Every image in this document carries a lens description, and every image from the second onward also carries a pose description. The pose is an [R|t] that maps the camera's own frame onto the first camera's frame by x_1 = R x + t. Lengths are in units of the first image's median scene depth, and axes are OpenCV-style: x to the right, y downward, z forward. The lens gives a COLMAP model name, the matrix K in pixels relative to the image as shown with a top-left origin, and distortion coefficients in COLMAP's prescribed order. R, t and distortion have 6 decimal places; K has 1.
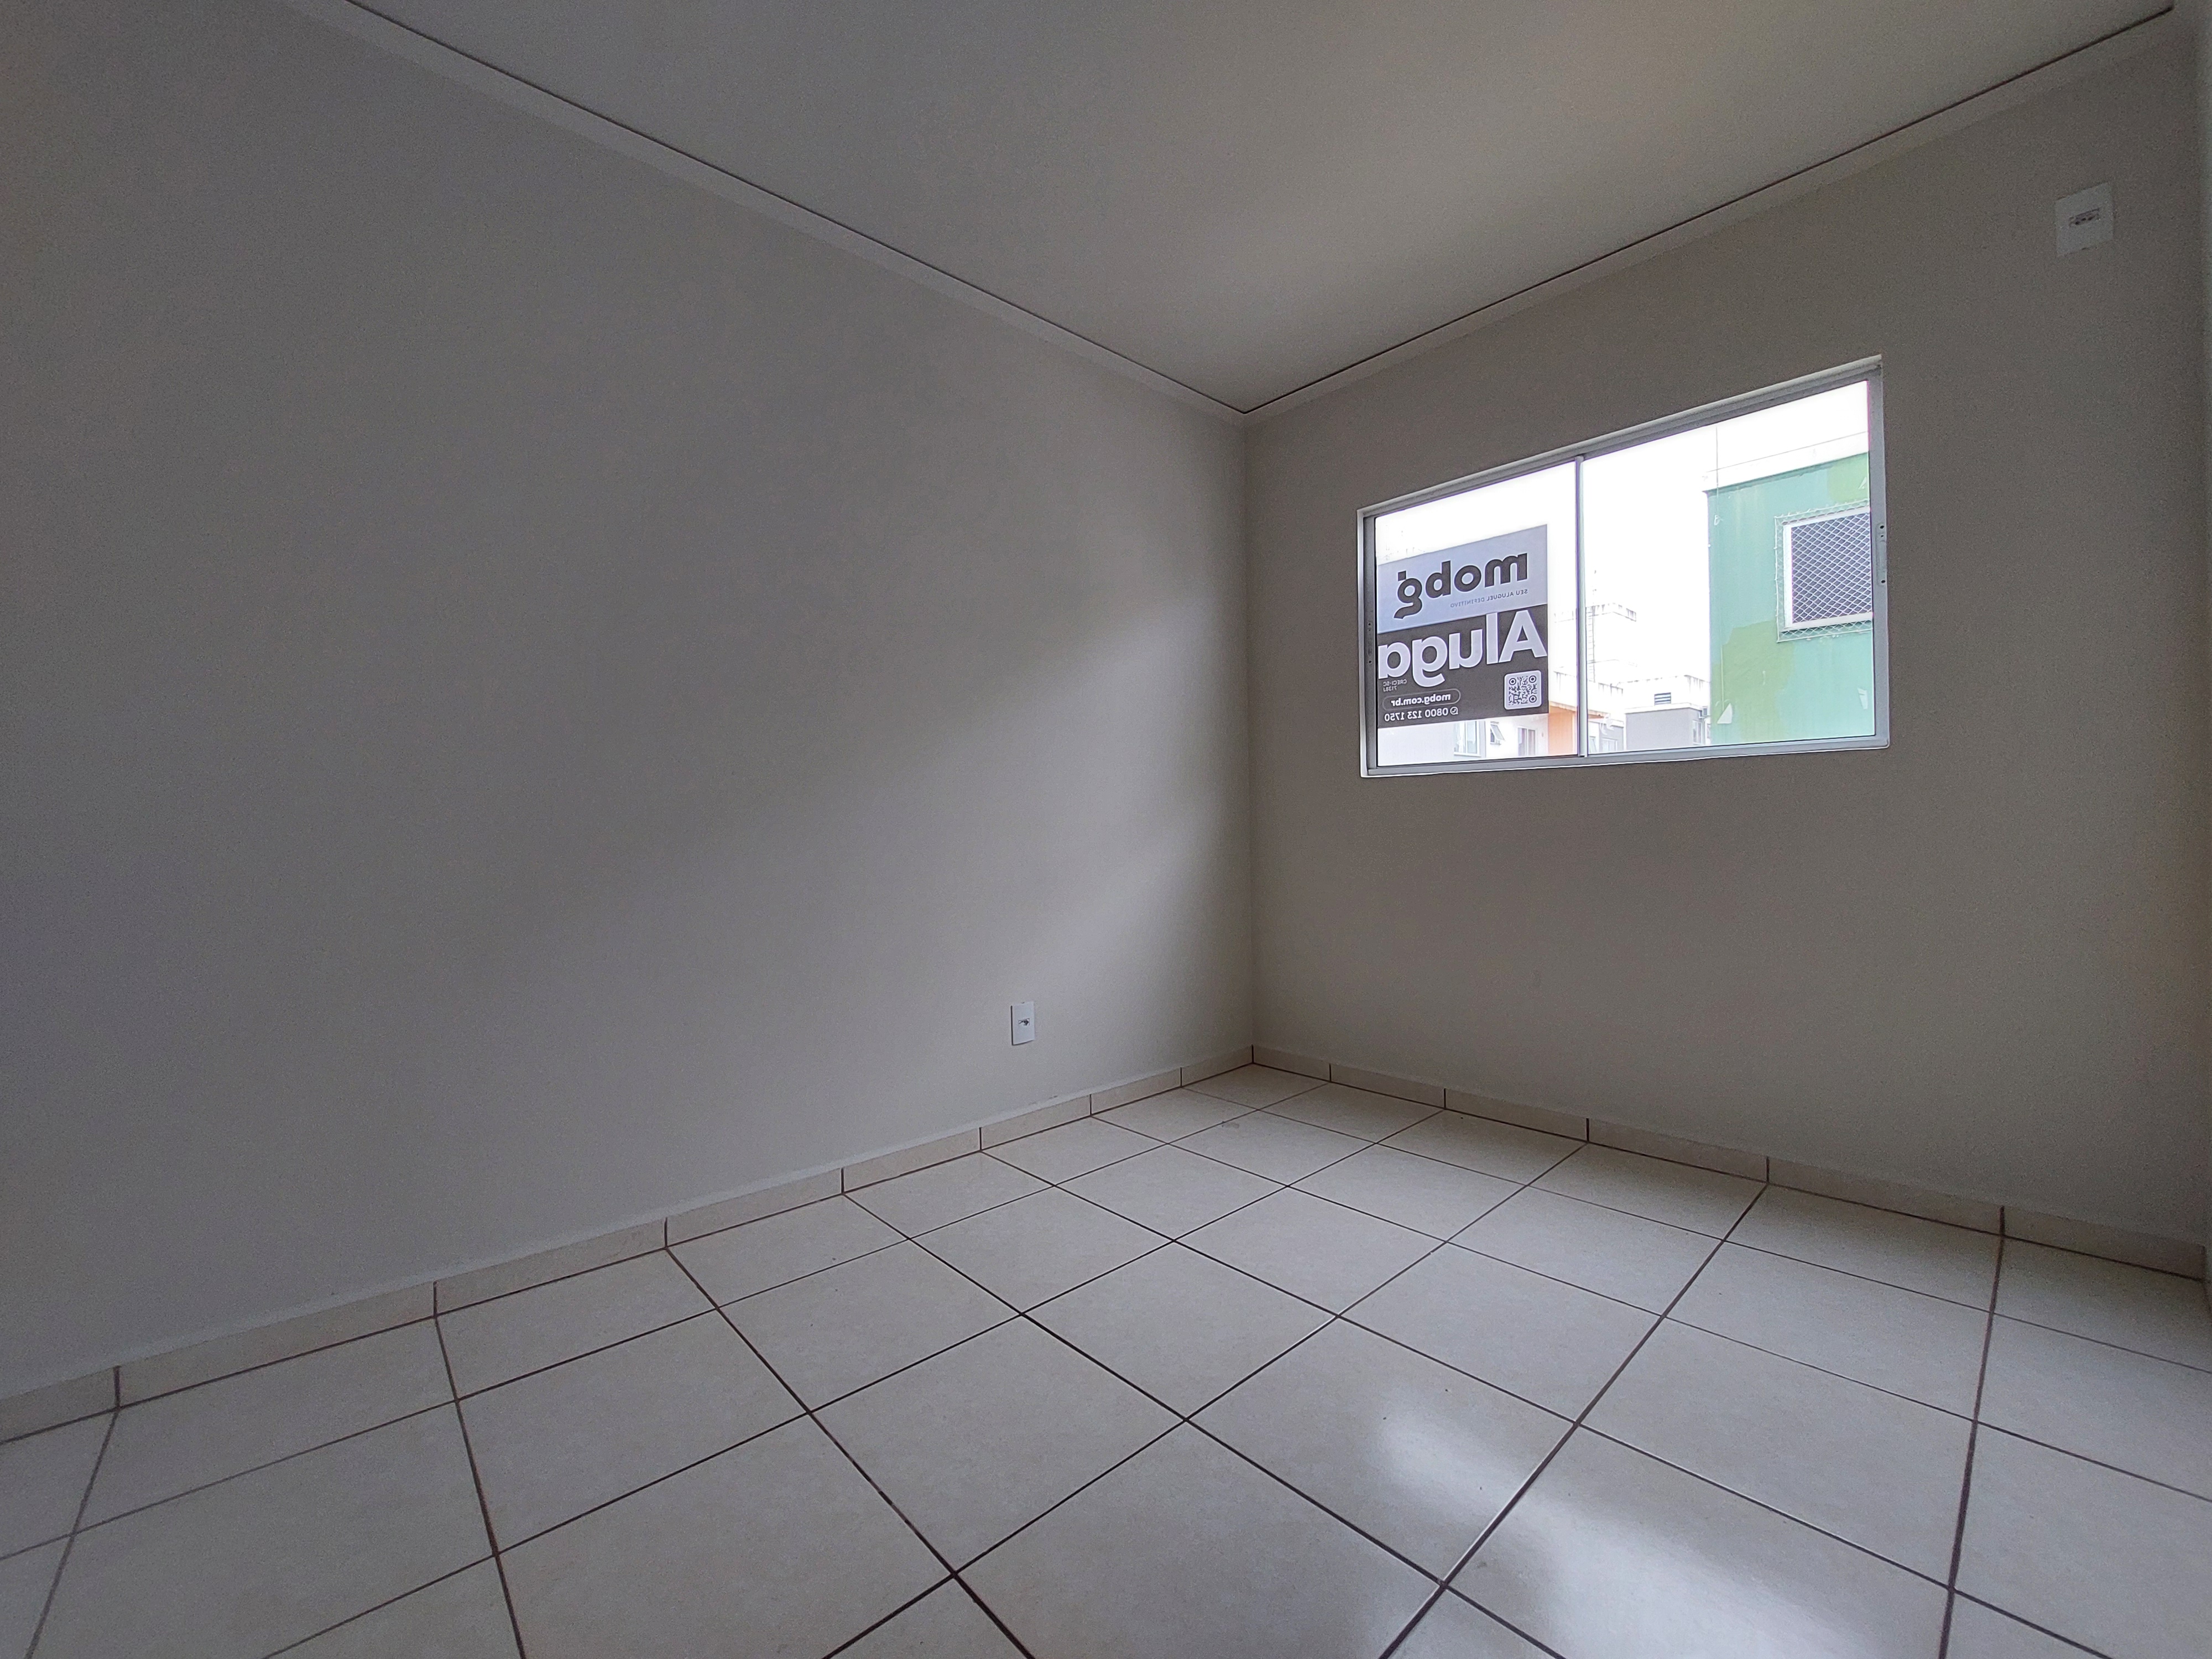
lens RADIAL K [[880.1, 0, 1105.6], [0, 880.1, 828.6], [0, 0, 1]] dist [0.000140, 0.000005]
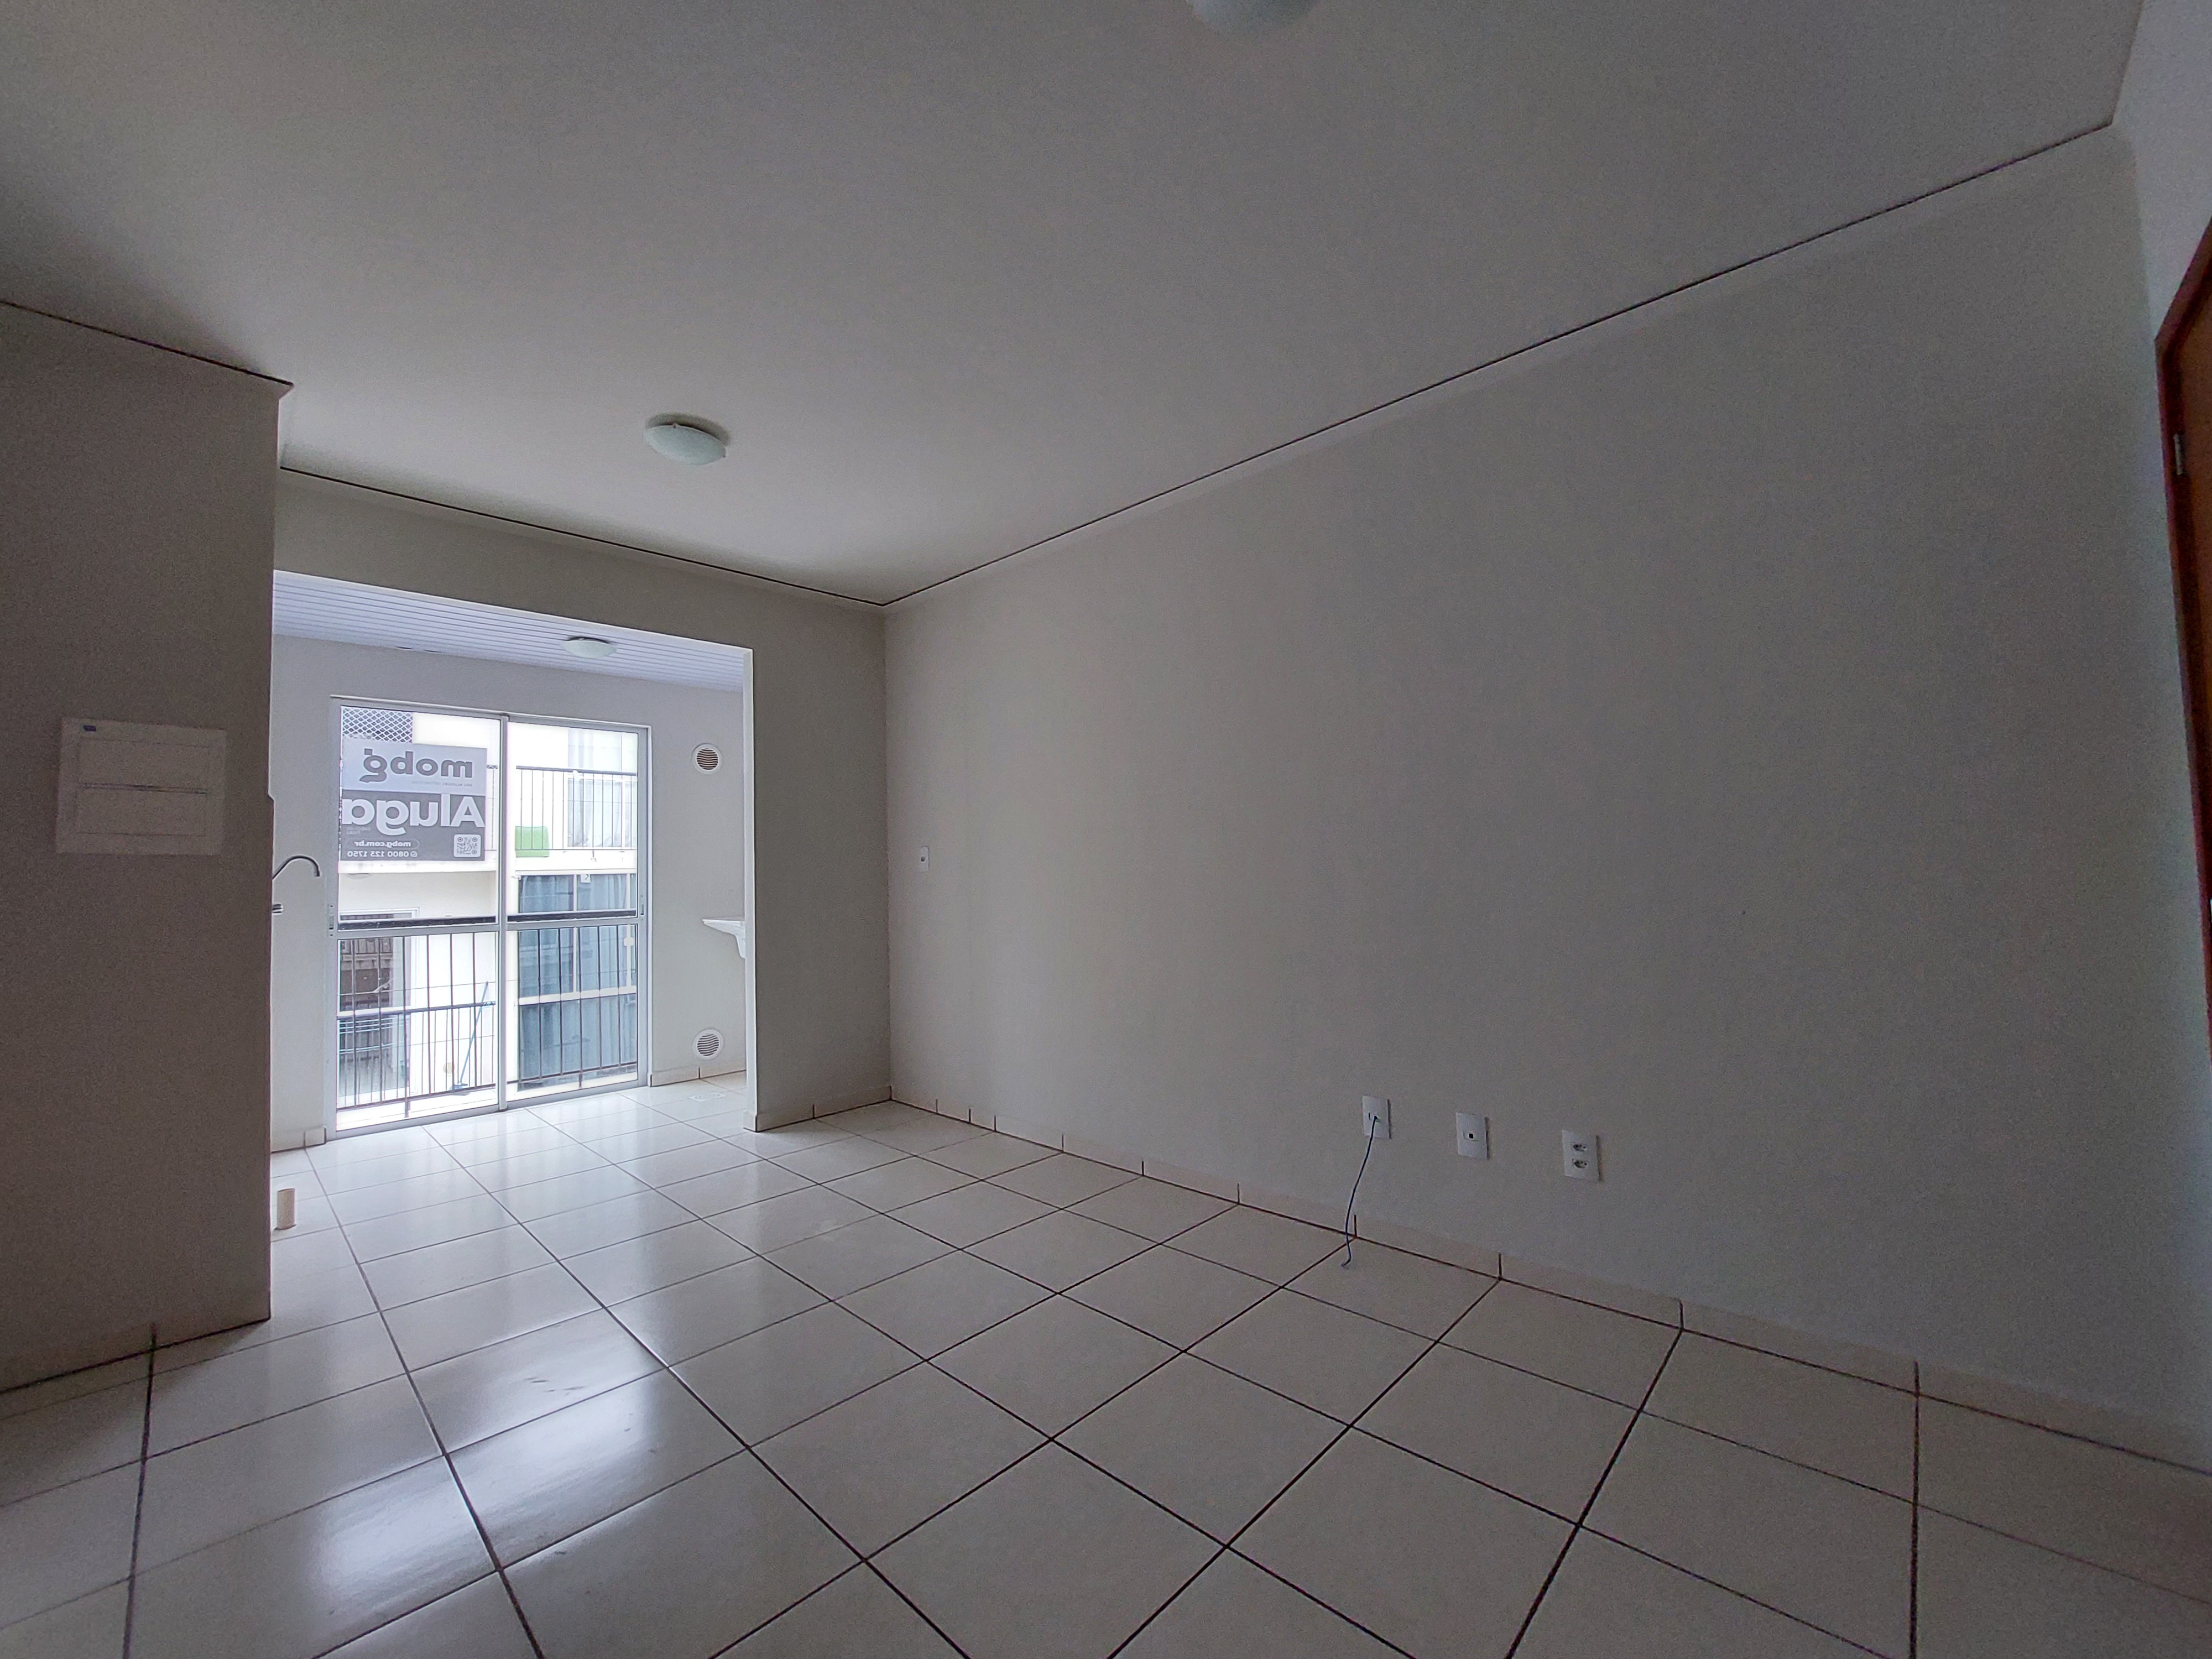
lens RADIAL K [[880.1, 0, 1104.4], [0, 880.1, 834.2], [0, 0, 1]] dist [0.000140, 0.000005]
pose [[-0.069741, 0.053416, 0.996134, -1.142437], [0.023166, 0.998383, -0.051915, -0.063582], [-0.997296, 0.019456, -0.070866, -0.045871]]
